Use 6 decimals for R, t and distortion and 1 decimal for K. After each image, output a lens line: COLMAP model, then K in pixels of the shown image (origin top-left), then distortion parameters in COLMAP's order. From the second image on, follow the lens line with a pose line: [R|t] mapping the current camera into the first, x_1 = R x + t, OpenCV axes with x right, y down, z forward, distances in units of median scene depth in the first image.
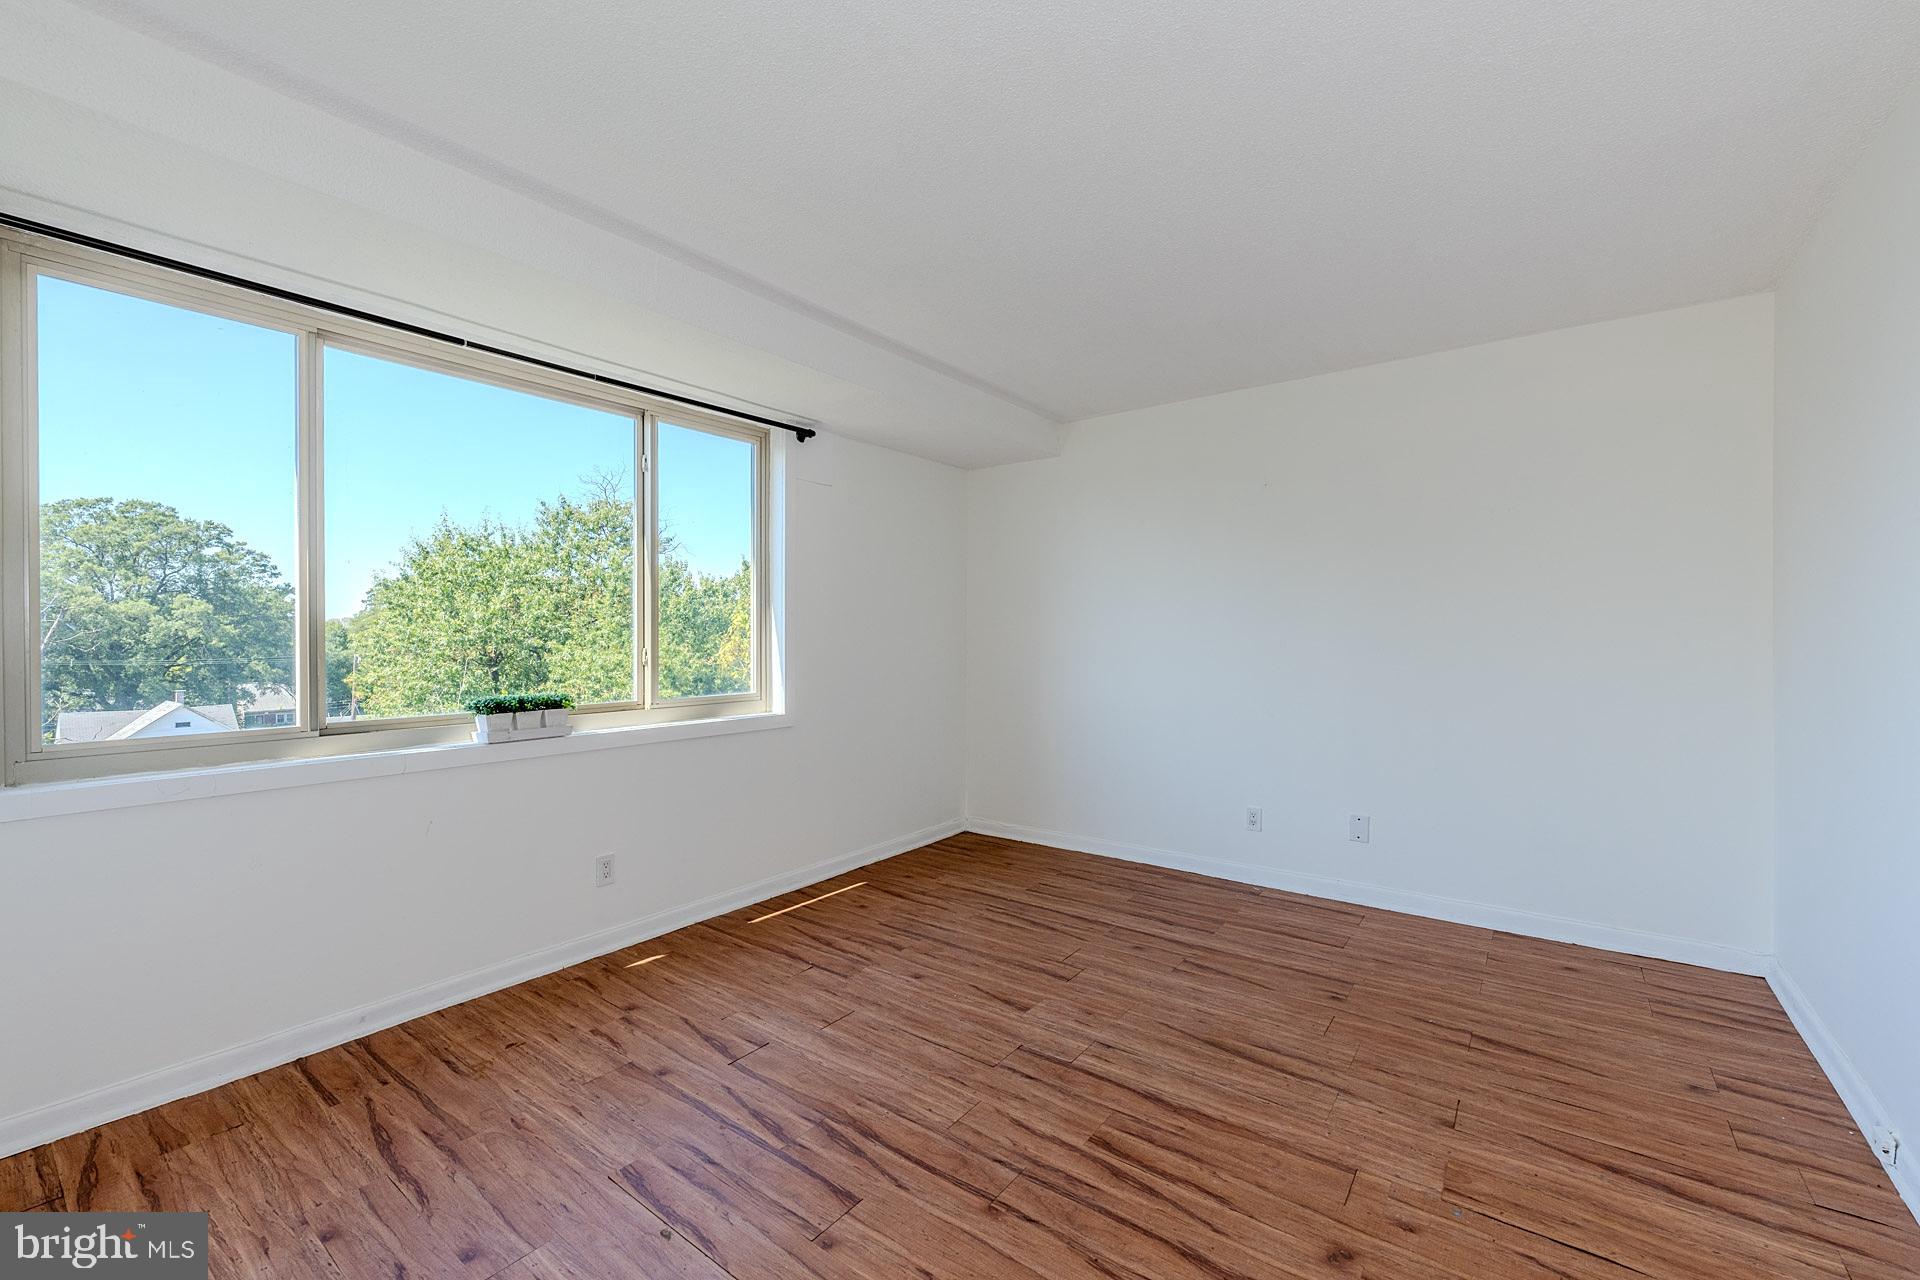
lens RADIAL K [[770.3, 0, 958.1], [0, 770.3, 645.0], [0, 0, 1]] dist [-0.003366, -0.000445]
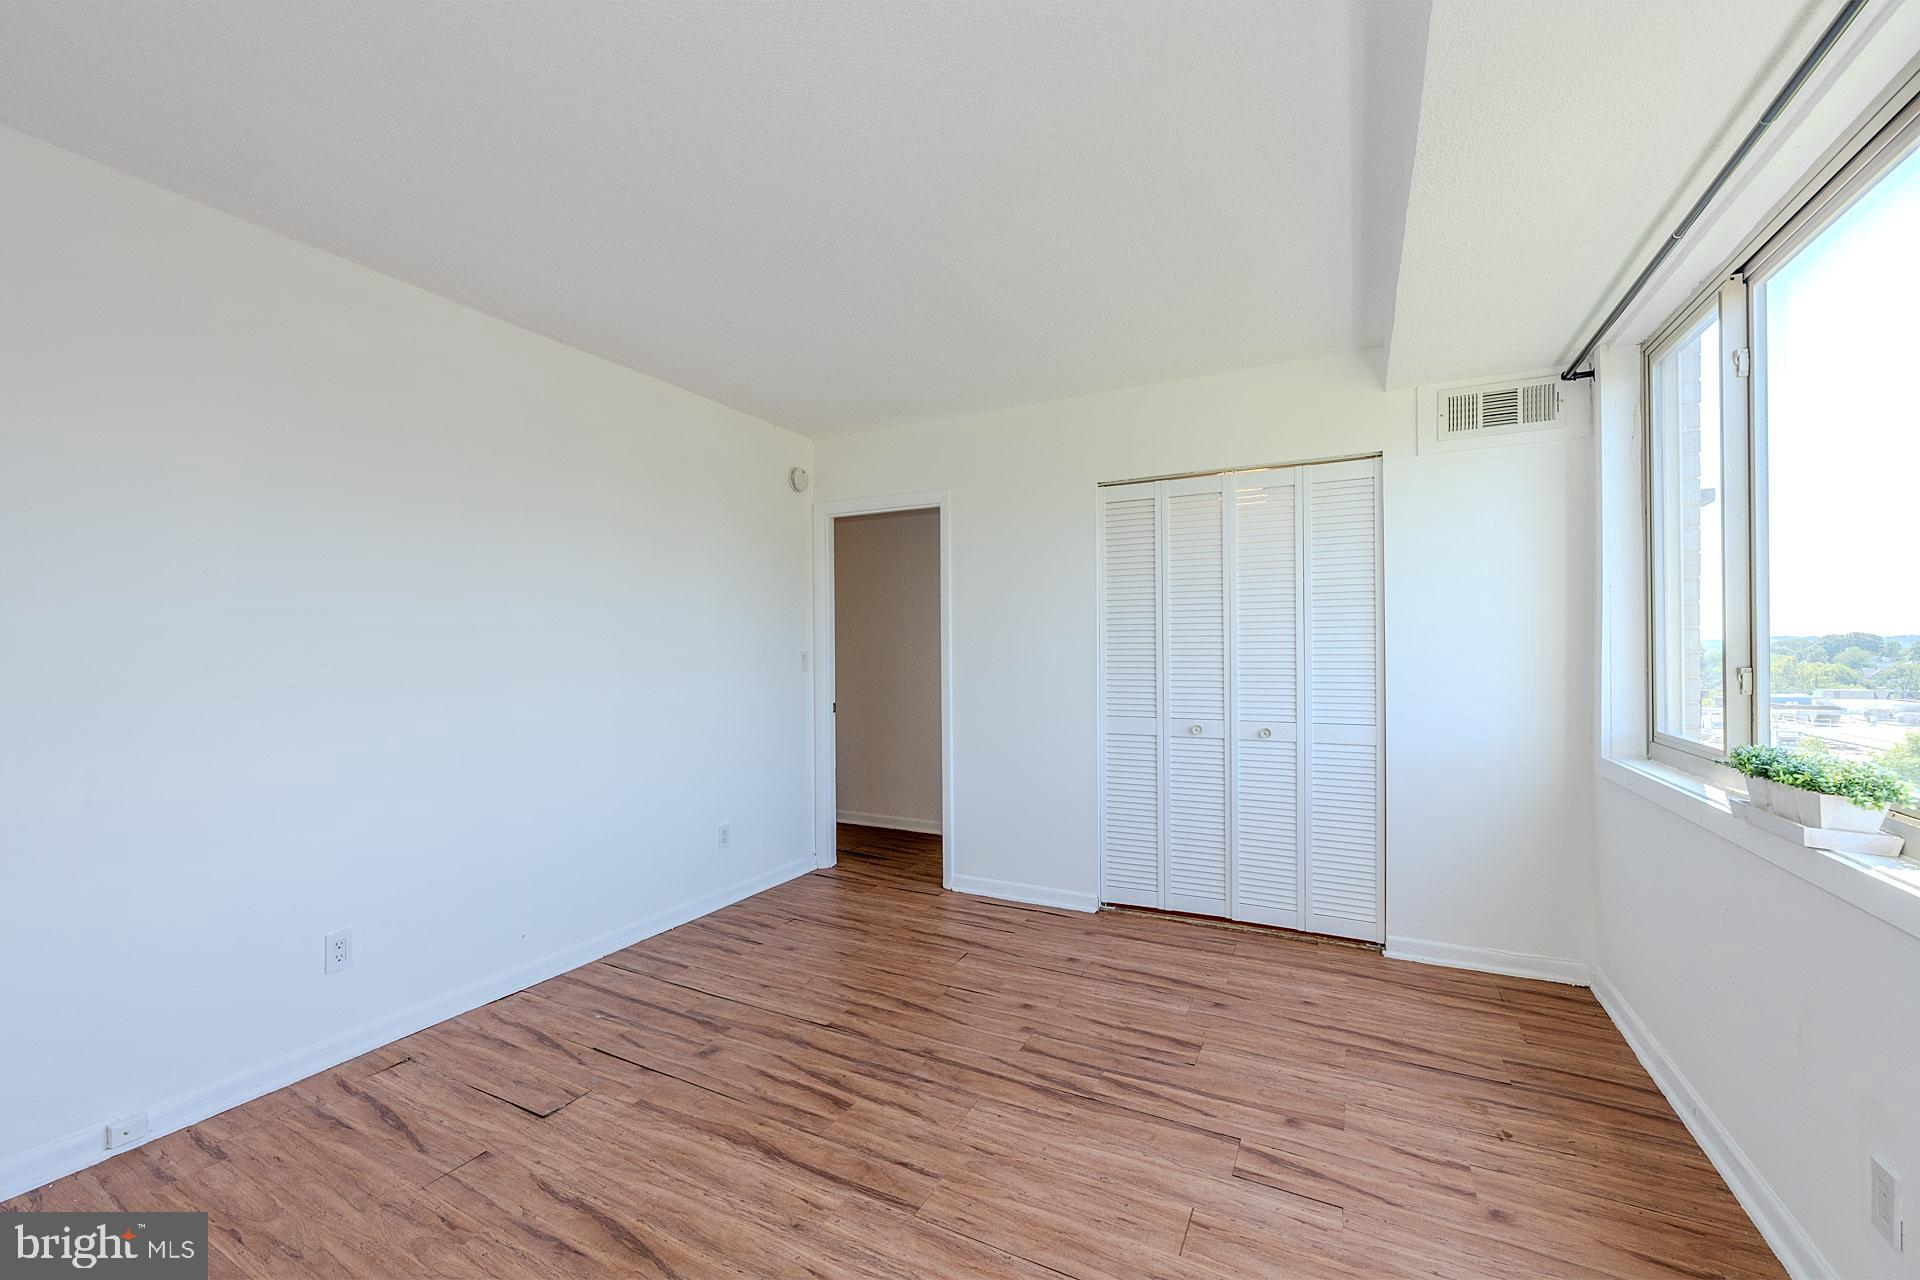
lens RADIAL K [[770.3, 0, 960.9], [0, 770.3, 639.1], [0, 0, 1]] dist [-0.003366, -0.000445]
pose [[-0.986125, 0.006263, -0.165884, 0.193164], [0.006235, 0.999980, 0.000692, -0.044767], [0.165885, -0.000352, -0.986145, 2.129076]]
